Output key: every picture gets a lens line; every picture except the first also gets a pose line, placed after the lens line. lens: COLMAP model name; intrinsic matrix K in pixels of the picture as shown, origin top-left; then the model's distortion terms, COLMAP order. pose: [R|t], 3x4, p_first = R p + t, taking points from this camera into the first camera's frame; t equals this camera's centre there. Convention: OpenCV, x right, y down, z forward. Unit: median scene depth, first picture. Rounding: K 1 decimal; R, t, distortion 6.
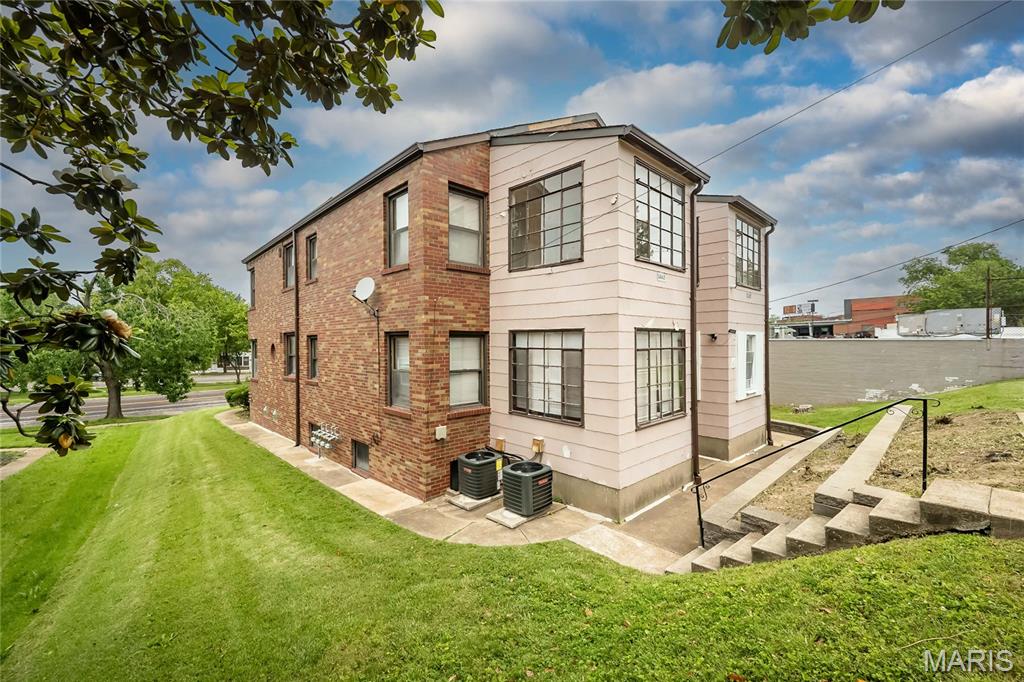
lens RADIAL K [[415.4, 0, 501.6], [0, 415.4, 343.6], [0, 0, 1]] dist [-0.000099, 0.000079]
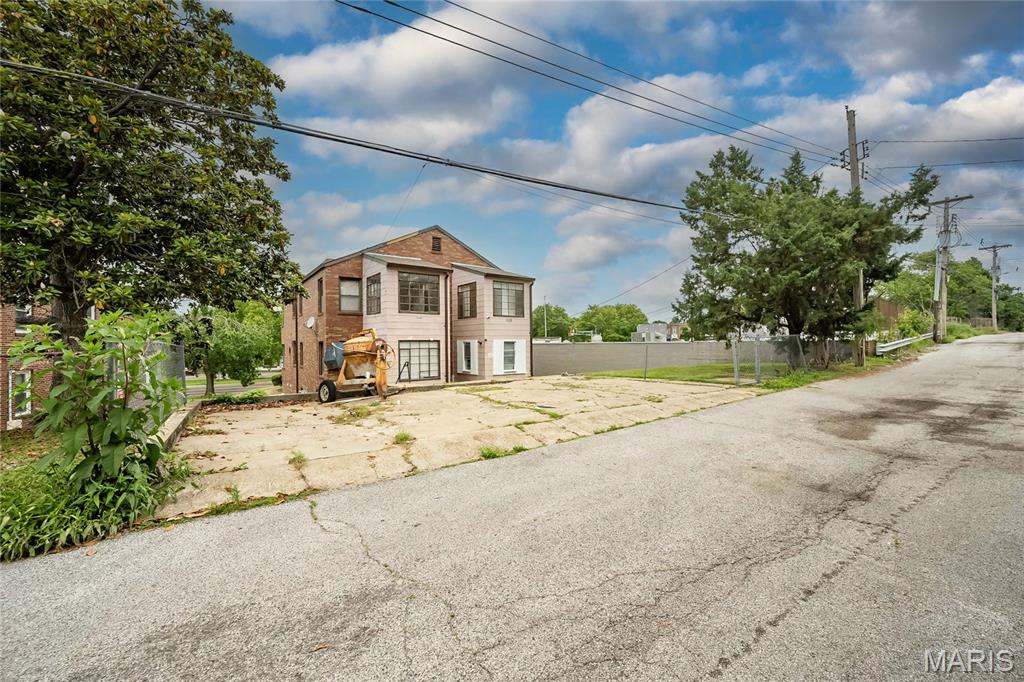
lens RADIAL K [[426.3, 0, 512.0], [0, 426.3, 341.0], [0, 0, 1]] dist [0.001280, 0.000059]
pose [[0.990724, -0.004516, -0.135813, 0.879772], [0.002935, 0.999926, -0.011838, -0.001436], [0.135857, 0.011329, 0.990664, -0.933012]]
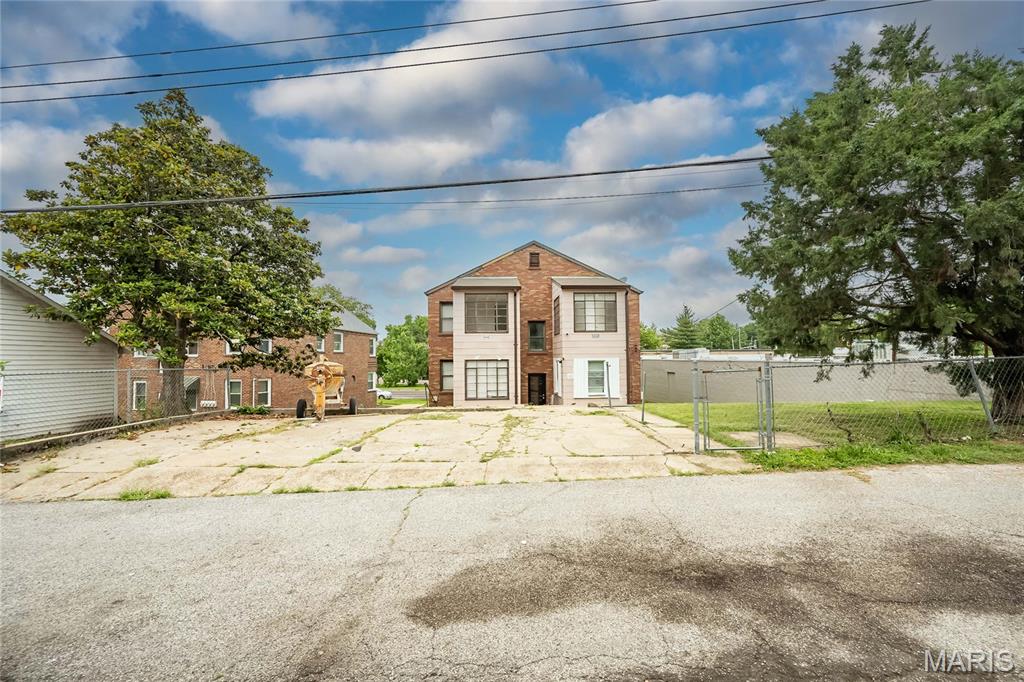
lens RADIAL K [[415.4, 0, 501.6], [0, 415.4, 343.6], [0, 0, 1]] dist [-0.000099, 0.000079]
pose [[0.724223, -0.024154, -0.689143, 1.480199], [0.000568, 0.999407, -0.034431, -0.032448], [0.689566, 0.024544, 0.723807, -0.458463]]
